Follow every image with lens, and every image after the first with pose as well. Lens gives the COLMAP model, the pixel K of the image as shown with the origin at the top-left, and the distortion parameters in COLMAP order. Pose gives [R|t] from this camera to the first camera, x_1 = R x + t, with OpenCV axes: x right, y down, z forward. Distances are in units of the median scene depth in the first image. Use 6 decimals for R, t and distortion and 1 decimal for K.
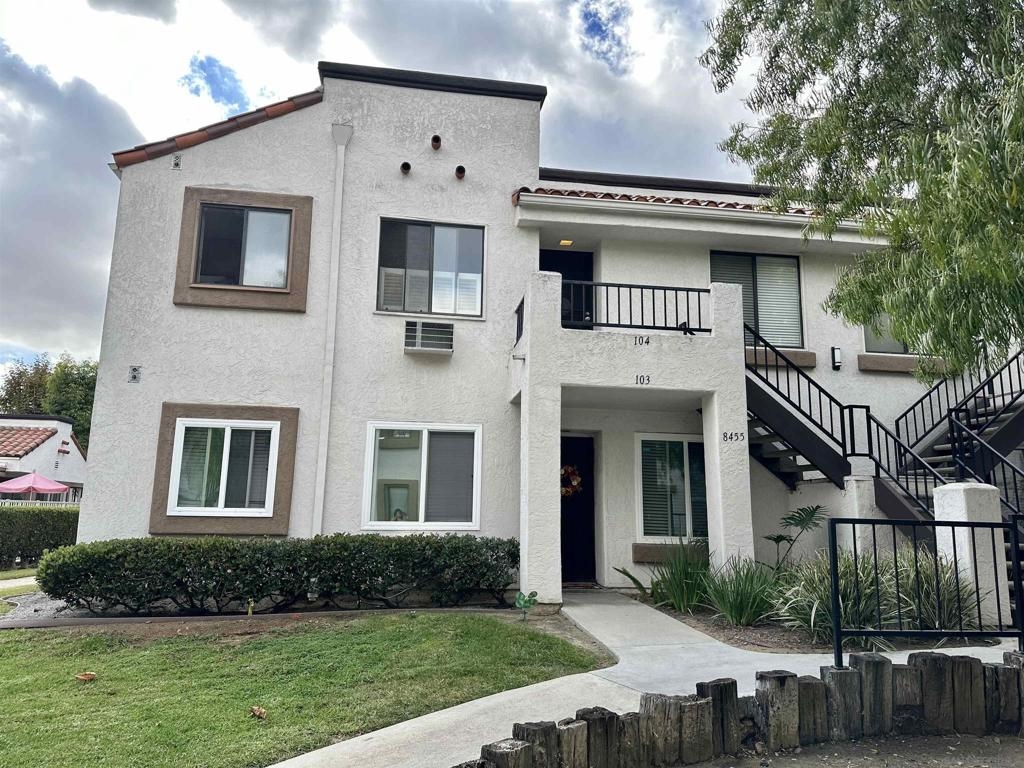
lens RADIAL K [[719.0, 0, 512.0], [0, 719.0, 384.0], [0, 0, 1]] dist [0.180378, -0.285925]
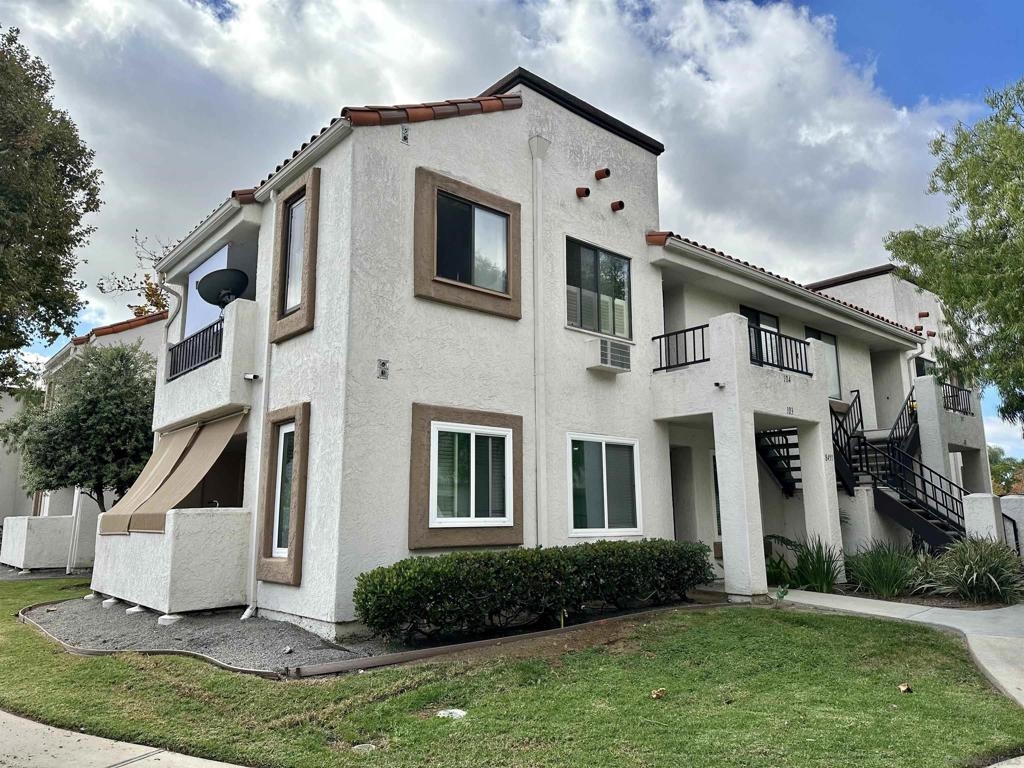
lens RADIAL K [[719.0, 0, 512.0], [0, 719.0, 384.0], [0, 0, 1]] dist [0.180378, -0.285925]
pose [[0.836339, 0.076224, 0.542887, -0.833589], [-0.076630, 0.996819, -0.021907, 0.011465], [-0.542830, -0.023280, 0.839520, 0.179013]]
